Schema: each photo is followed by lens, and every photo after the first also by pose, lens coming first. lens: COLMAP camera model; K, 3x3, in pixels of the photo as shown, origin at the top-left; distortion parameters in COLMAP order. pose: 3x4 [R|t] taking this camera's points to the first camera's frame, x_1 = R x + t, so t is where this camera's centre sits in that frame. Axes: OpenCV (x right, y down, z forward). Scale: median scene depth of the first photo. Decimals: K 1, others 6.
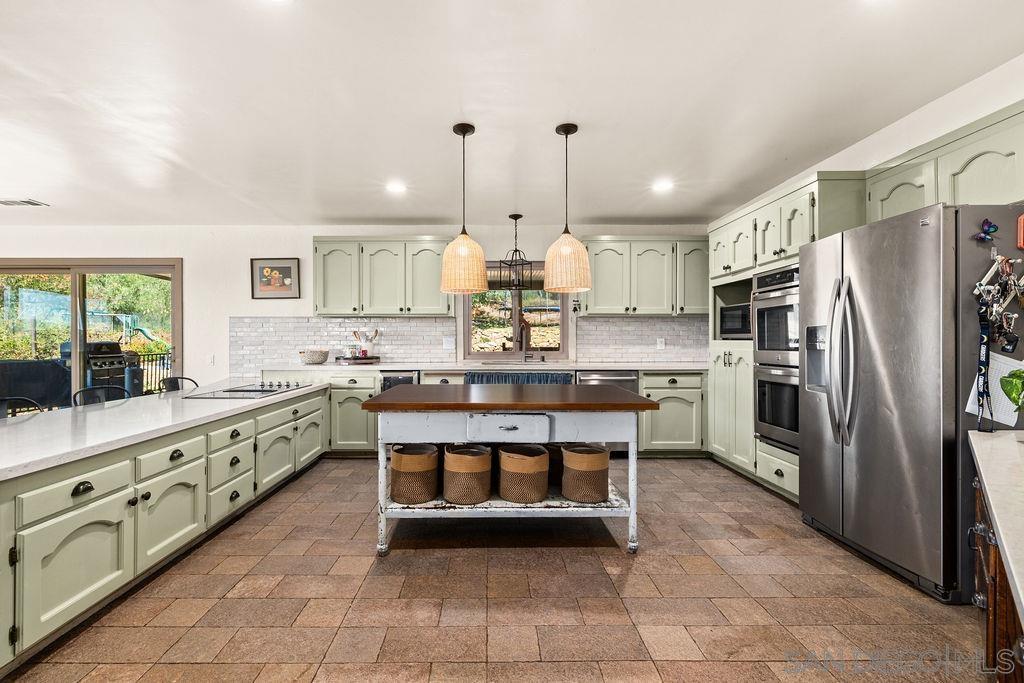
lens RADIAL K [[433.9, 0, 509.2], [0, 433.9, 341.6], [0, 0, 1]] dist [0.002382, -0.000411]
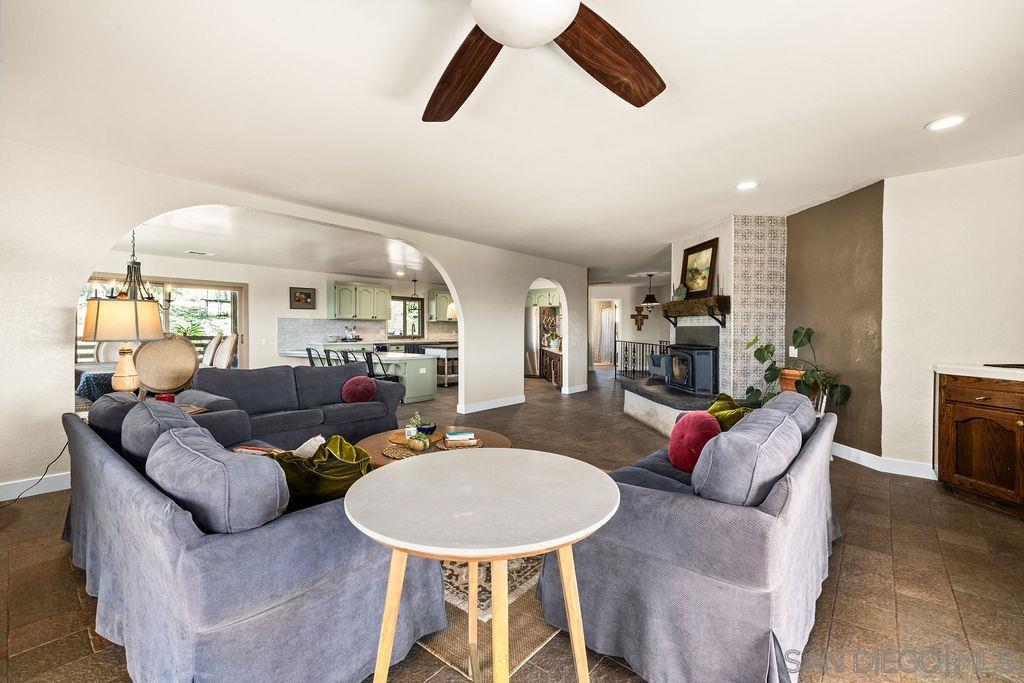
lens RADIAL K [[433.9, 0, 512.3], [0, 433.9, 337.9], [0, 0, 1]] dist [0.002382, -0.000411]
pose [[0.648590, -0.009839, 0.761074, -1.402554], [-0.000048, 0.999916, 0.012968, 0.004020], [-0.761138, -0.008448, 0.648535, -0.950361]]
